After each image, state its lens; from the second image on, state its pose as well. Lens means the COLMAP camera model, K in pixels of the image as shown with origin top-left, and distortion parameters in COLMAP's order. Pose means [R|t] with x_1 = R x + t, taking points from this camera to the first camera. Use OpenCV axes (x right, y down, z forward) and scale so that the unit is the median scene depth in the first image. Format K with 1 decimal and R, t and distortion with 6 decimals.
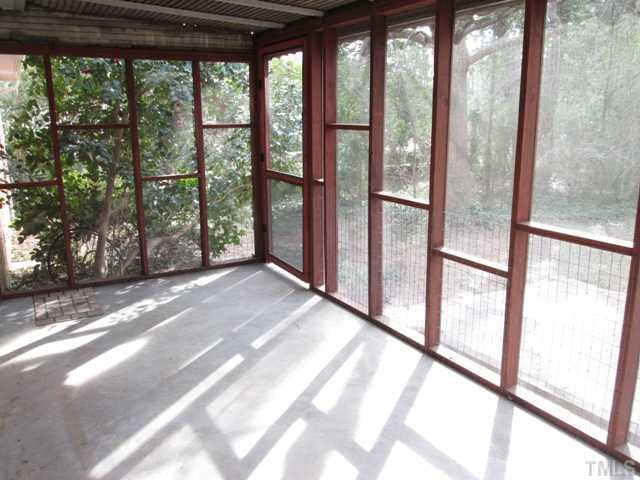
lens RADIAL K [[532.9, 0, 316.3], [0, 532.9, 238.0], [0, 0, 1]] dist [-0.035994, 0.004714]
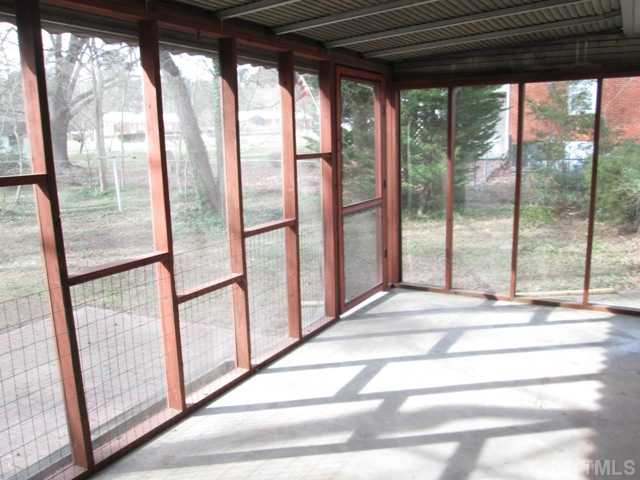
lens RADIAL K [[532.9, 0, 316.3], [0, 532.9, 238.0], [0, 0, 1]] dist [-0.035994, 0.004714]
pose [[-0.485439, -0.126865, 0.865017, -0.745145], [0.248468, 0.928597, 0.275628, -0.299001], [-0.838220, 0.348730, -0.419256, 1.295491]]
